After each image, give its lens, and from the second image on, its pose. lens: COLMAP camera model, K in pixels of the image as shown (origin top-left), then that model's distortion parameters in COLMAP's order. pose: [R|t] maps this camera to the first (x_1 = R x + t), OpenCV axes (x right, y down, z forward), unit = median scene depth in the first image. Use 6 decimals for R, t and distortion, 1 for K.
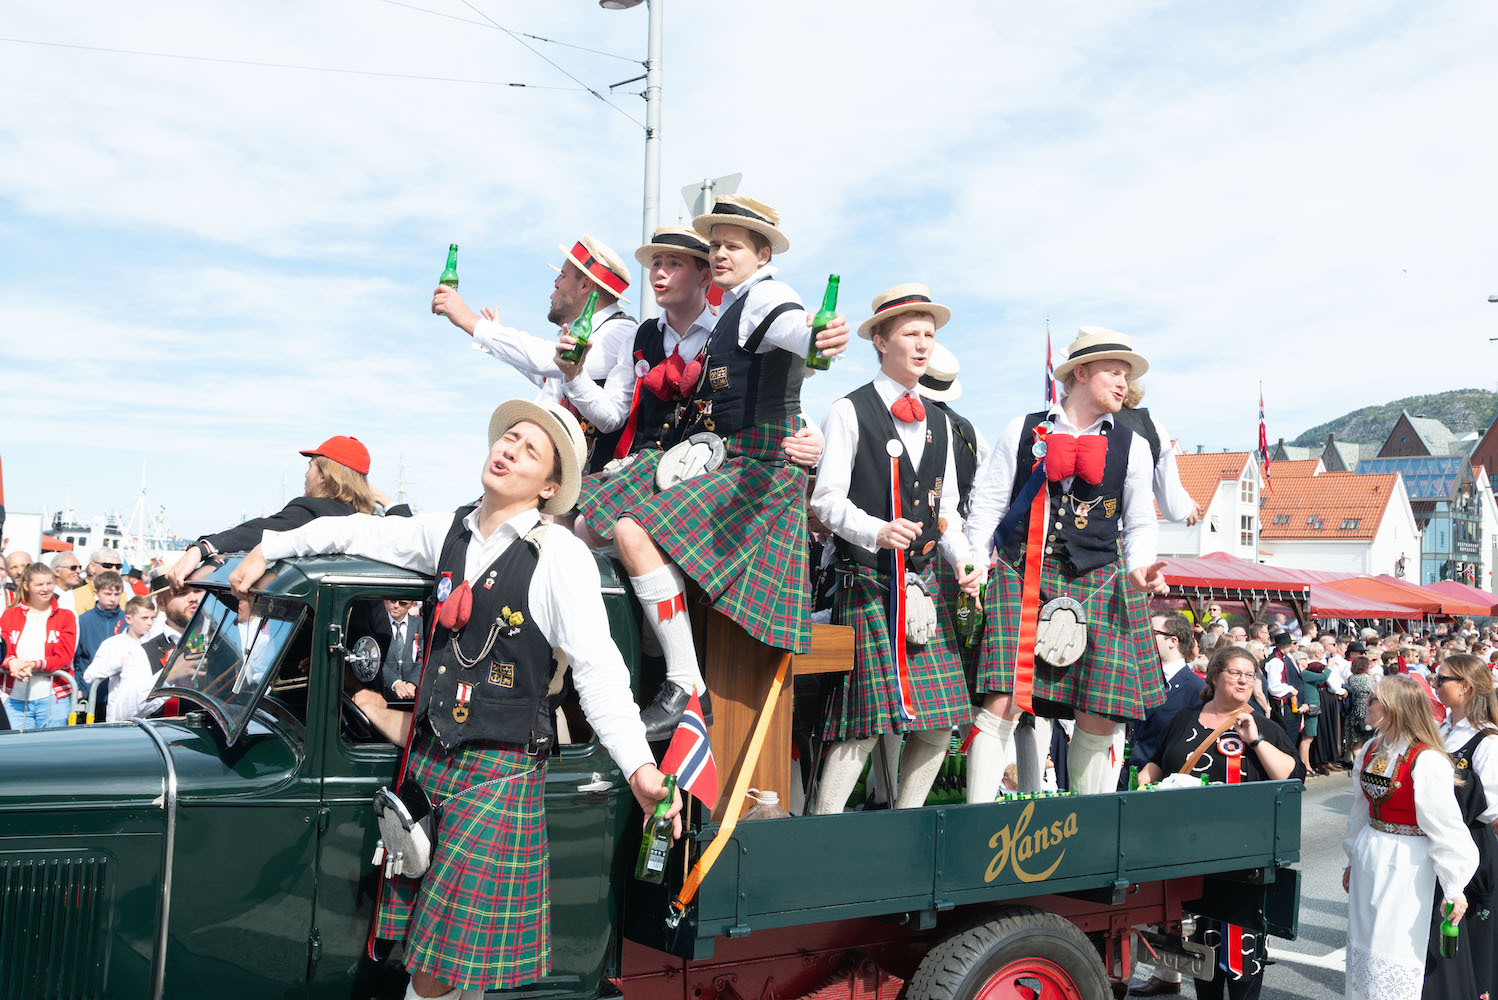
lens RADIAL K [[1394.7, 0, 747.1], [0, 1394.7, 502.3], [0, 0, 1]] dist [-0.037193, 0.118534]
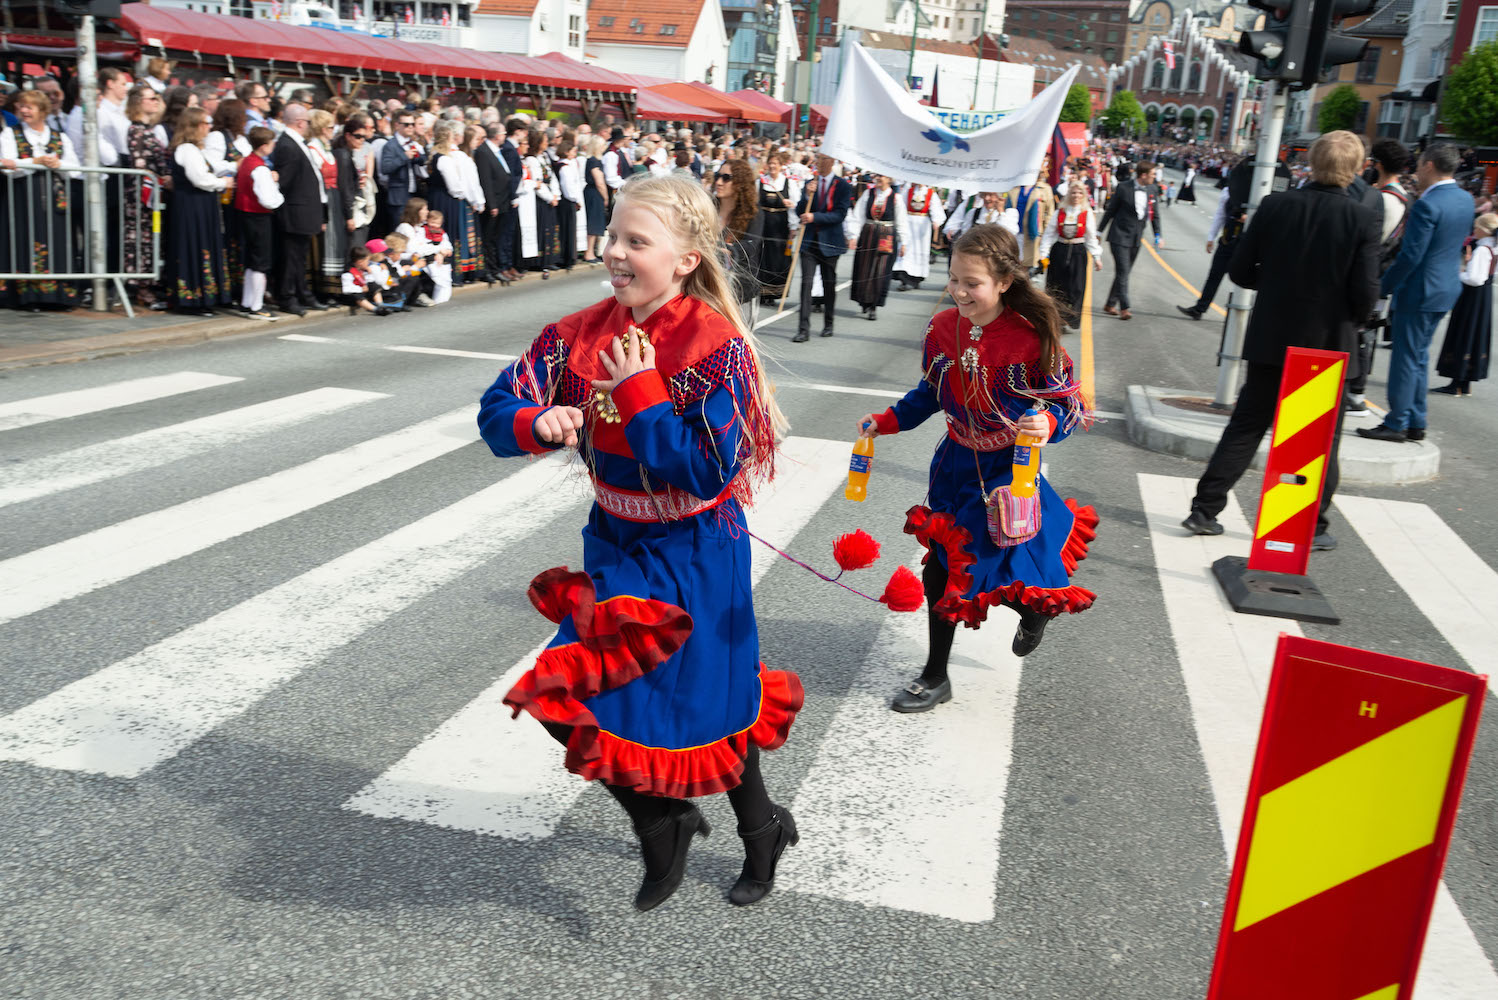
lens RADIAL K [[1414.0, 0, 744.1], [0, 1414.0, 504.6], [0, 0, 1]] dist [-0.032447, 0.111680]
pose [[0.893935, -0.093137, 0.438412, -0.010186], [-0.063231, 0.942180, 0.329088, -0.000581], [-0.443713, -0.321905, 0.836359, -0.019201]]
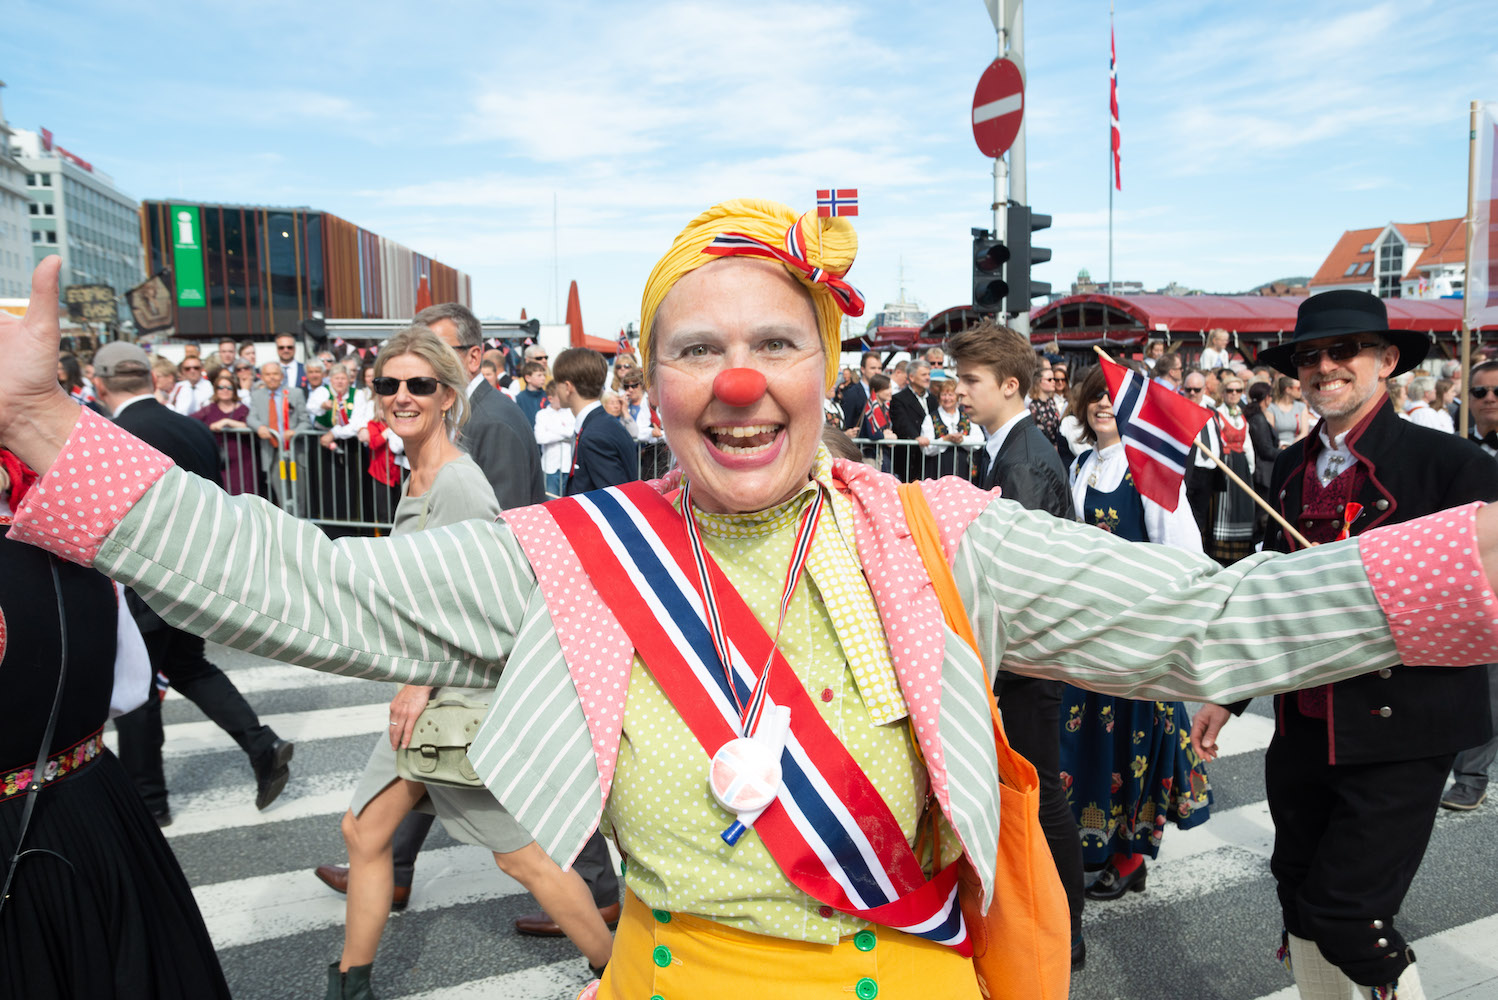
lens RADIAL K [[1184.9, 0, 743.2], [0, 1184.9, 501.2], [0, 0, 1]] dist [-0.065297, 0.096444]
pose [[0.926645, -0.006075, -0.375888, 0.014315], [0.071086, 0.984663, 0.159331, 0.001296], [0.369155, -0.174363, 0.912865, 0.001502]]
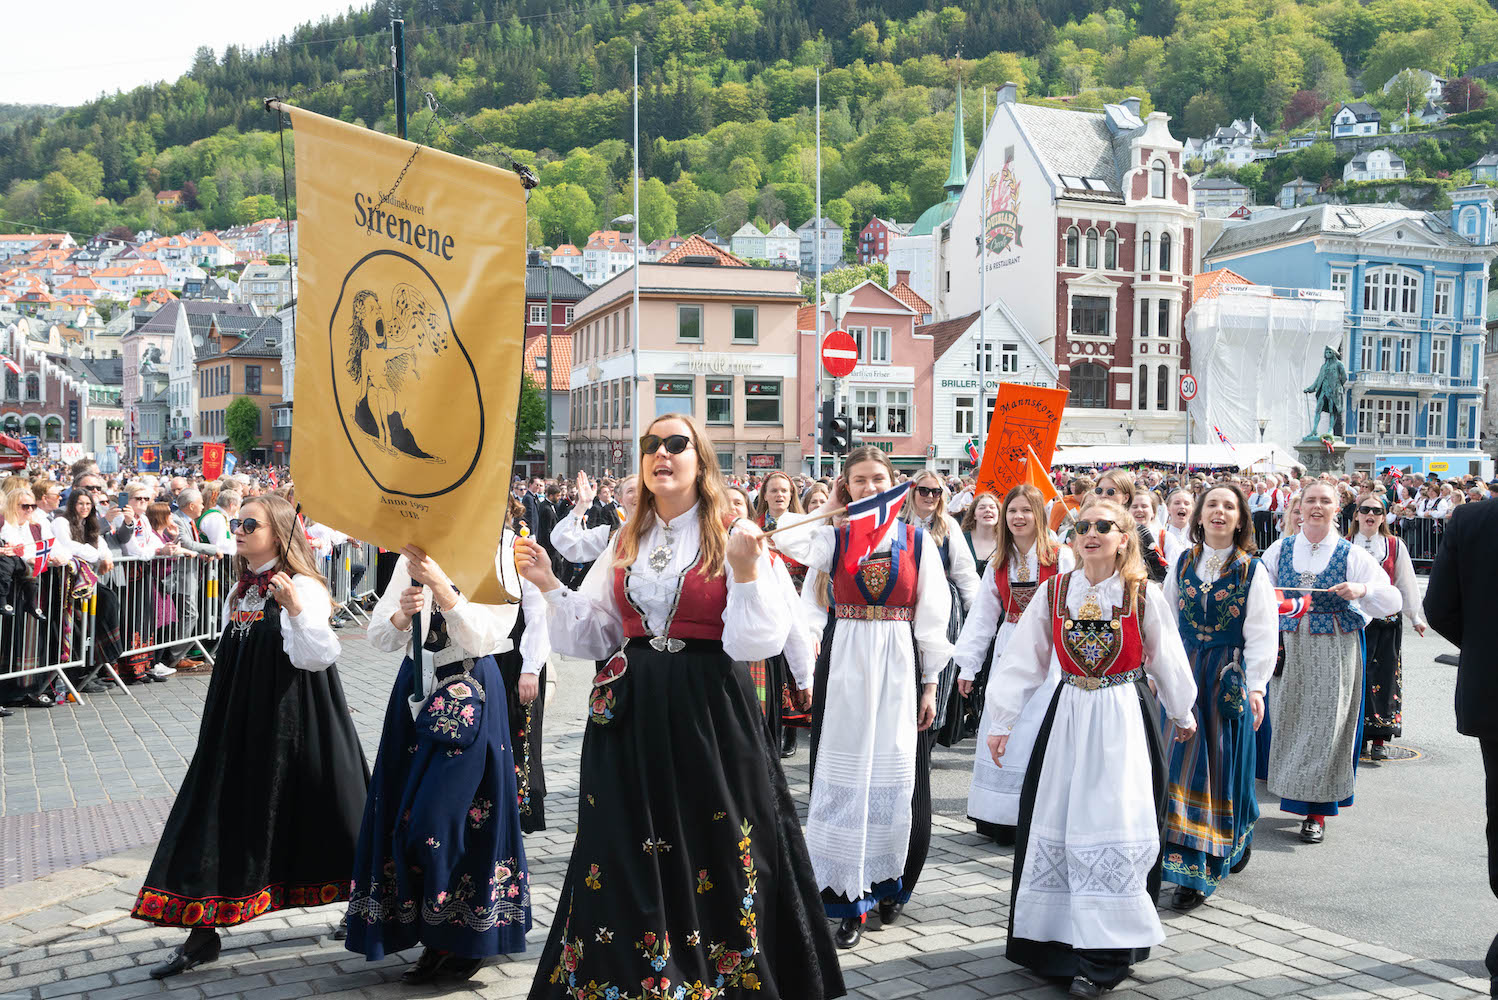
lens RADIAL K [[1414.0, 0, 744.1], [0, 1414.0, 504.6], [0, 0, 1]] dist [-0.032447, 0.111680]
pose [[0.274340, -0.068320, 0.959203, -0.187489], [-0.050494, 0.995074, 0.085317, -0.010608], [-0.960306, -0.071840, 0.269539, -0.000225]]
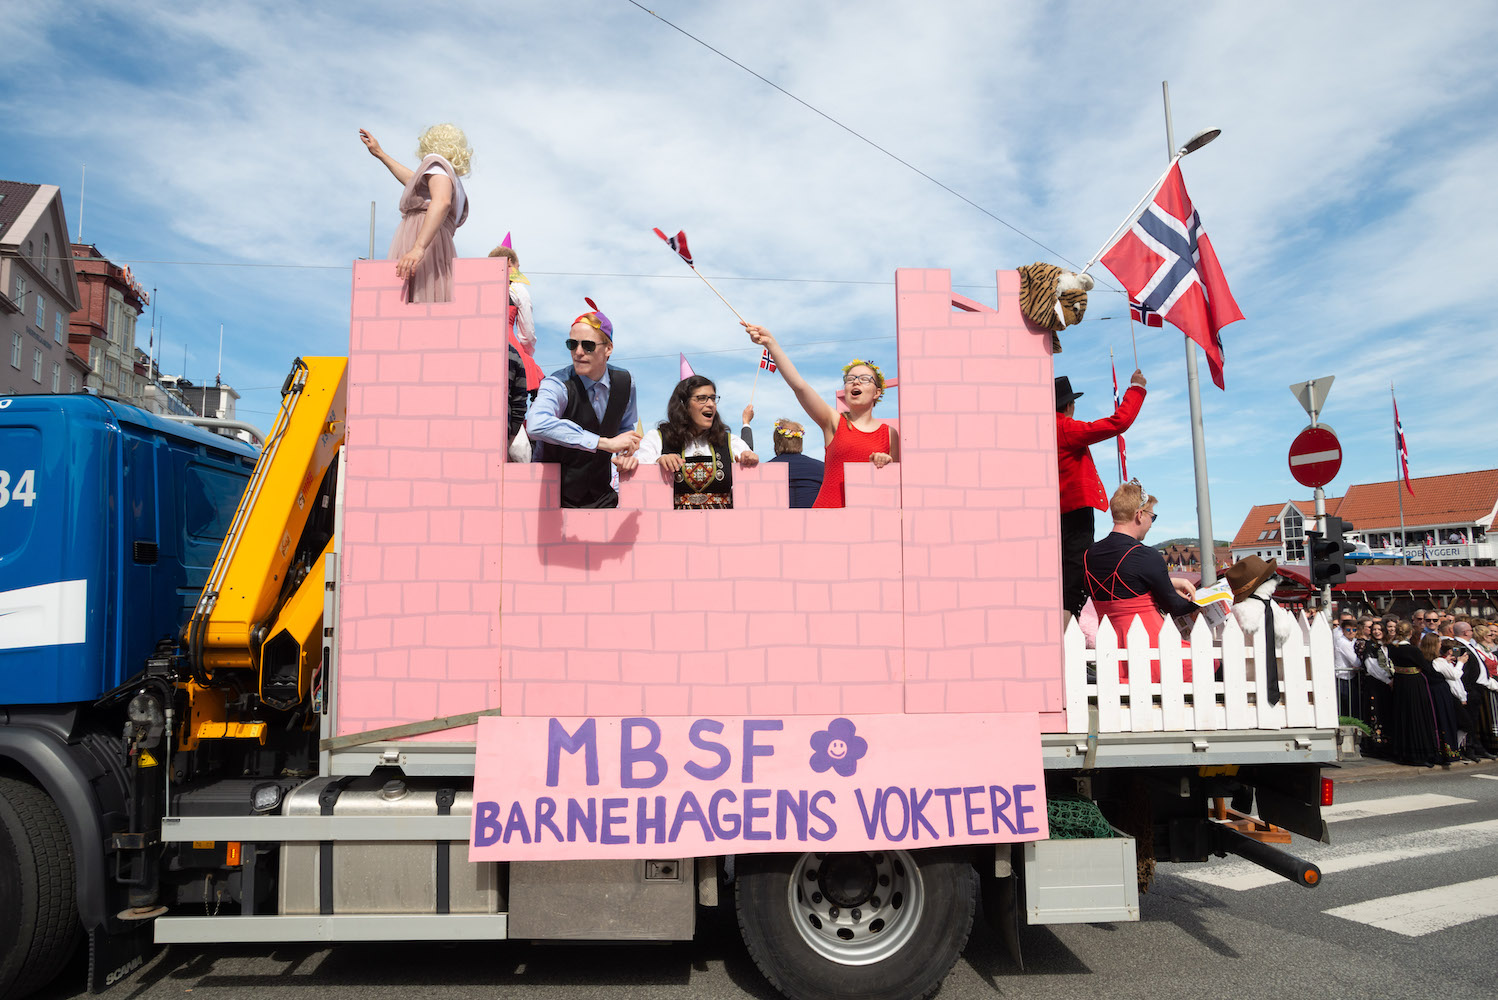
lens RADIAL K [[952.7, 0, 744.6], [0, 952.7, 511.6], [0, 0, 1]] dist [-0.061775, 0.048987]
pose [[0.927026, -0.083382, -0.365609, -0.030767], [0.067828, 0.996168, -0.055208, -0.005244], [0.368812, 0.026381, 0.929130, -0.042563]]
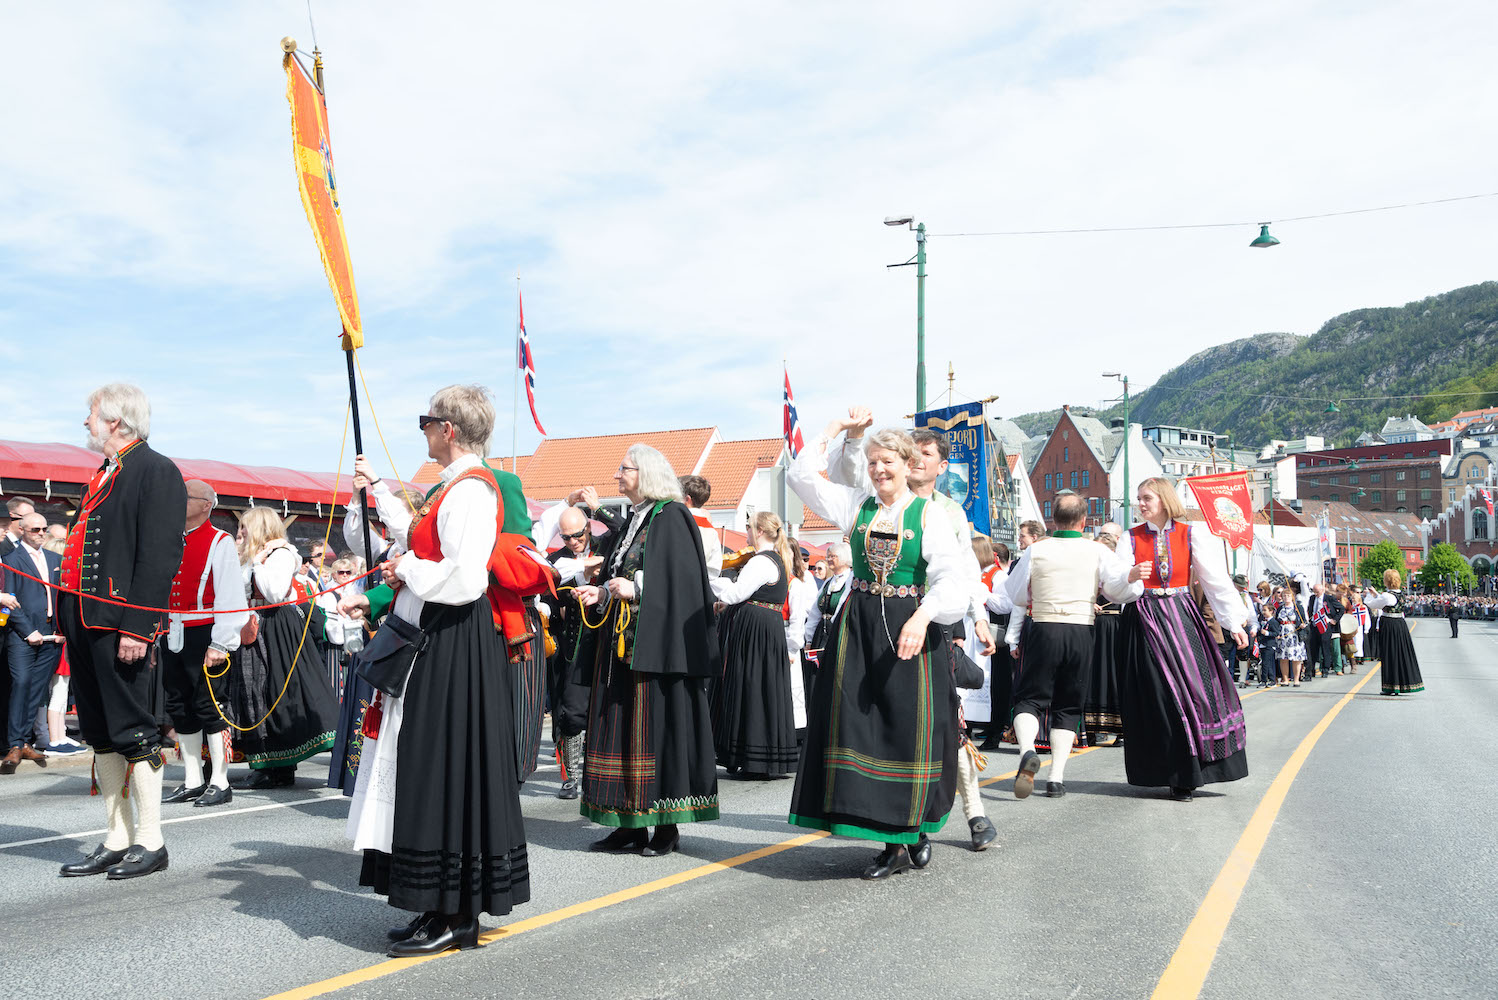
lens RADIAL K [[1417.8, 0, 744.3], [0, 1417.8, 503.3], [0, 0, 1]] dist [-0.043206, 0.135145]
pose [[0.970256, -0.017128, 0.241475, 0.097572], [0.020591, 0.999718, -0.011823, 0.019335], [-0.241204, 0.016443, 0.970335, 0.063200]]
